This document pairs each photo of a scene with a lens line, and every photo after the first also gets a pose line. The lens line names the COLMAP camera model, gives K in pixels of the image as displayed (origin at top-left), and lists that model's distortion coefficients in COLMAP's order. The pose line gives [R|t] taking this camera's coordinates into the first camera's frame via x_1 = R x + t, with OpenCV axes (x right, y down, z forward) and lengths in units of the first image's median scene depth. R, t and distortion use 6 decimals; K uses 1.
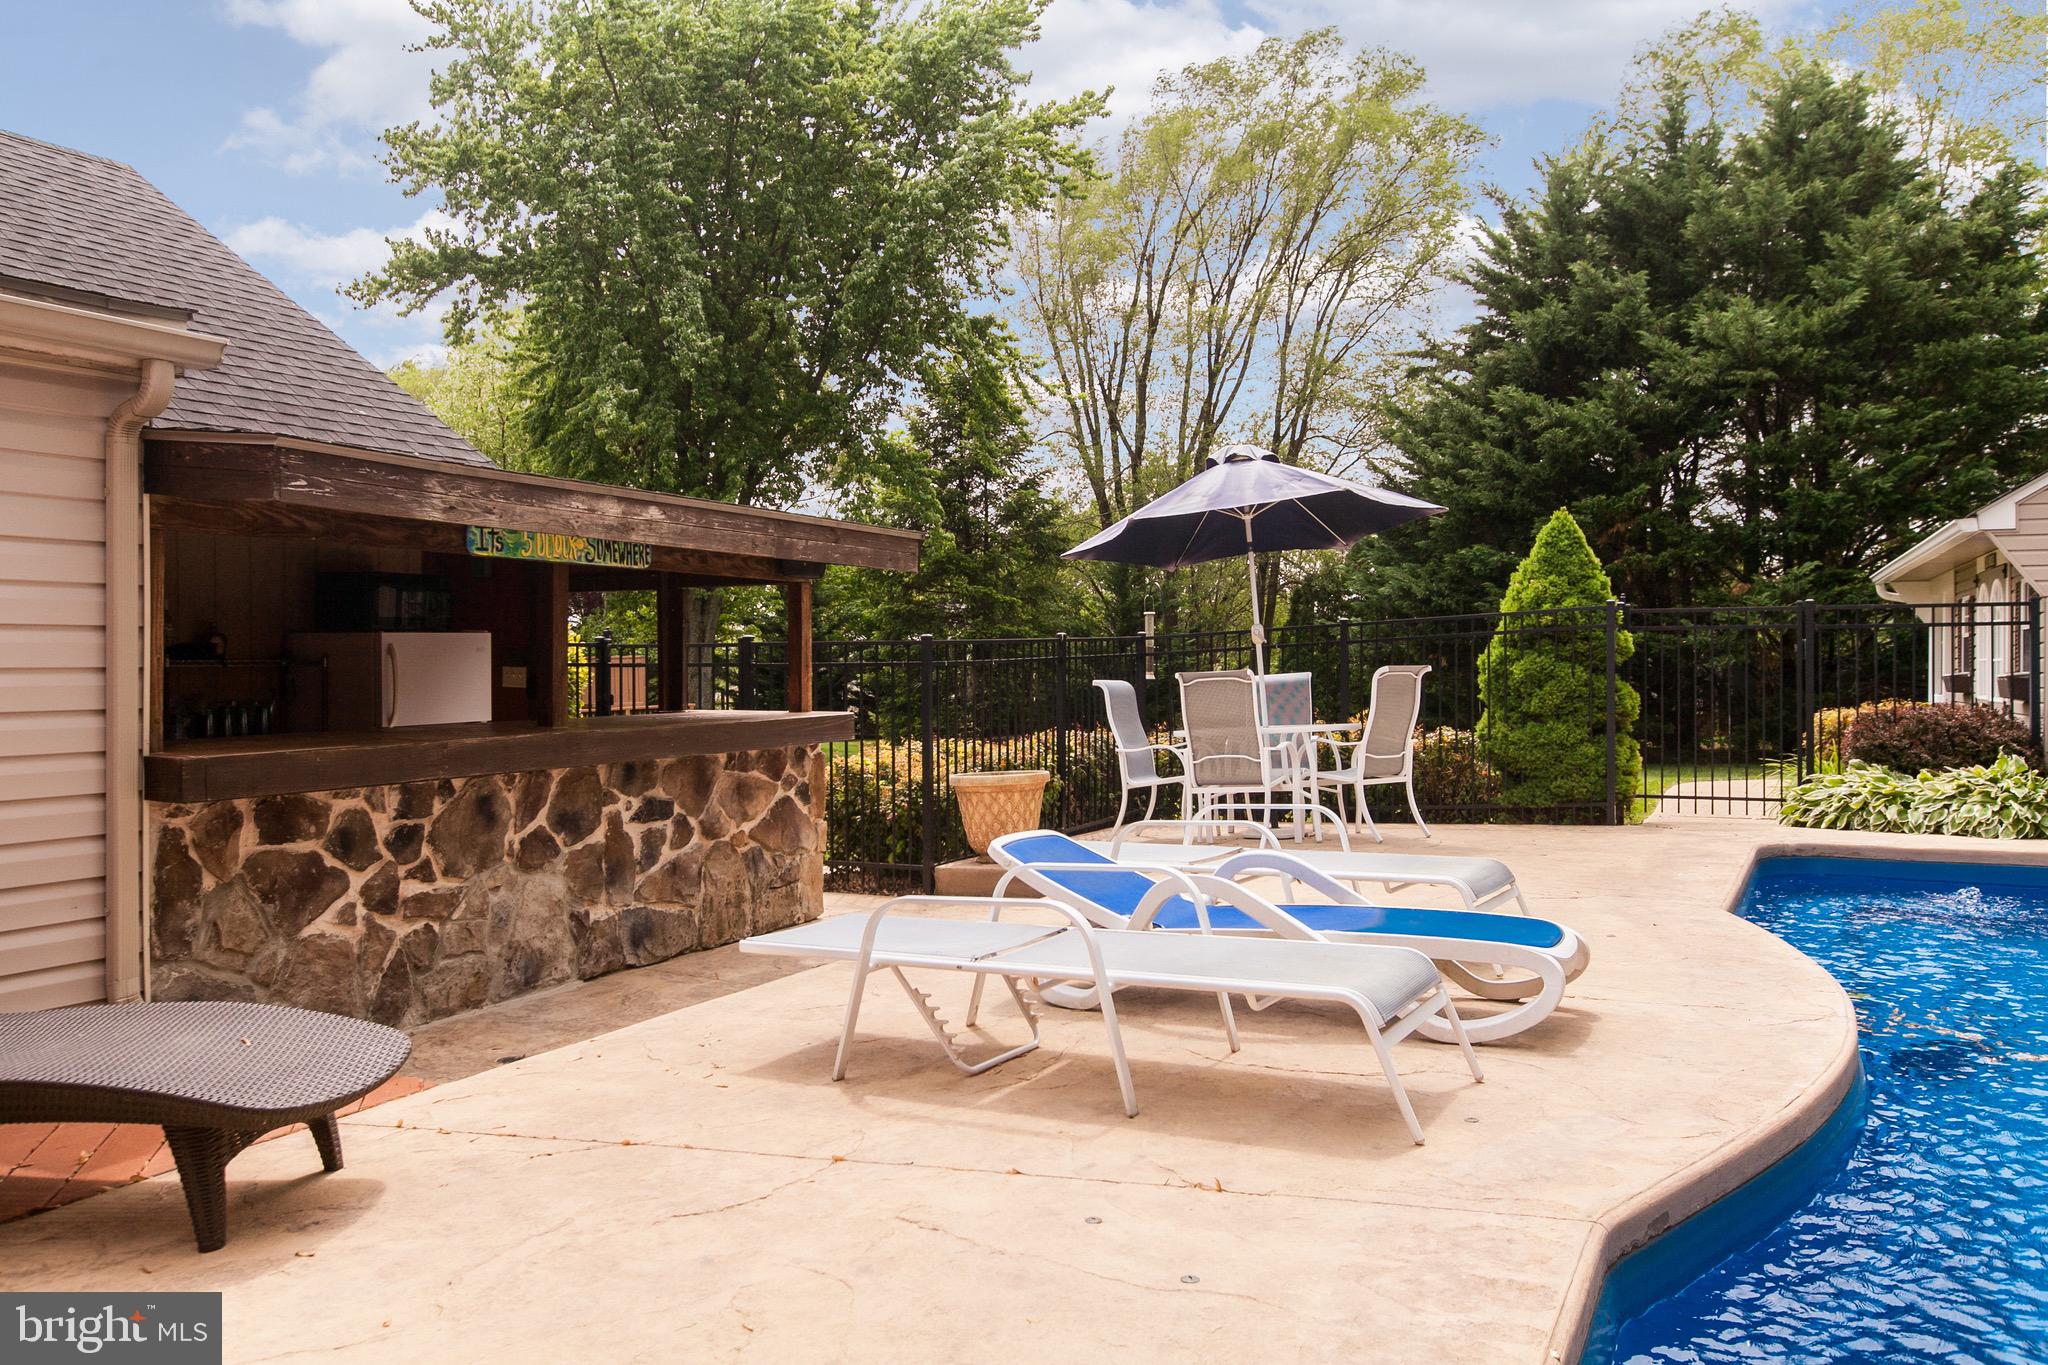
lens RADIAL K [[1607.4, 0, 1024.0], [0, 1607.4, 682.5], [0, 0, 1]] dist [0.003063, -0.002073]
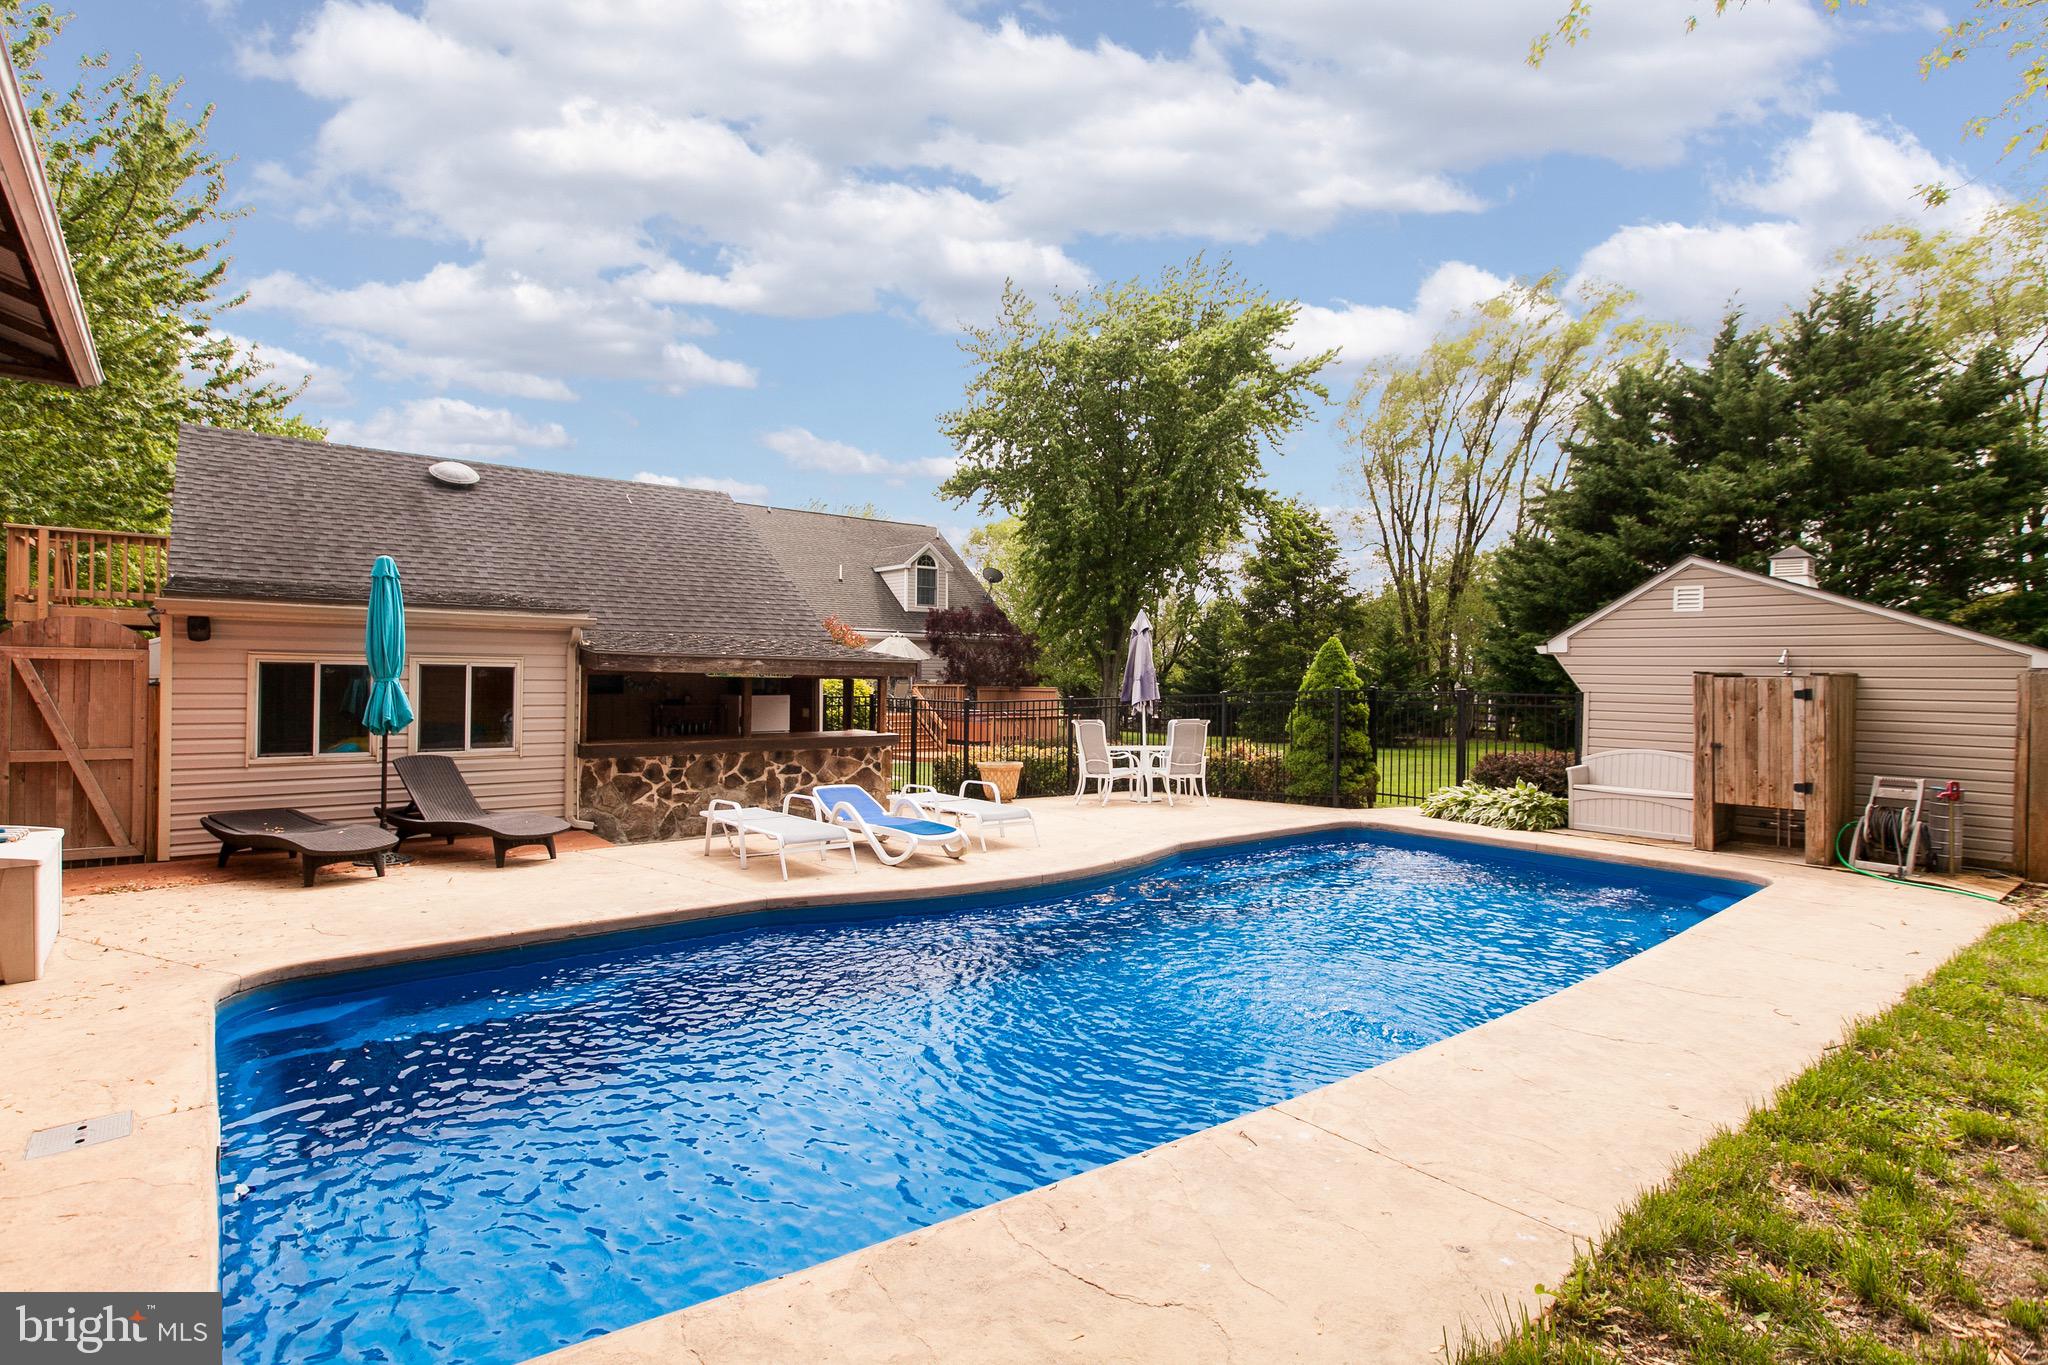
lens RADIAL K [[1028.9, 0, 995.7], [0, 1028.9, 674.6], [0, 0, 1]] dist [0.000305, 0.000373]
pose [[0.905800, 0.017902, -0.423326, 0.638559], [-0.024723, 0.999638, -0.010627, -0.054079], [0.422983, 0.020092, 0.905915, -0.314285]]
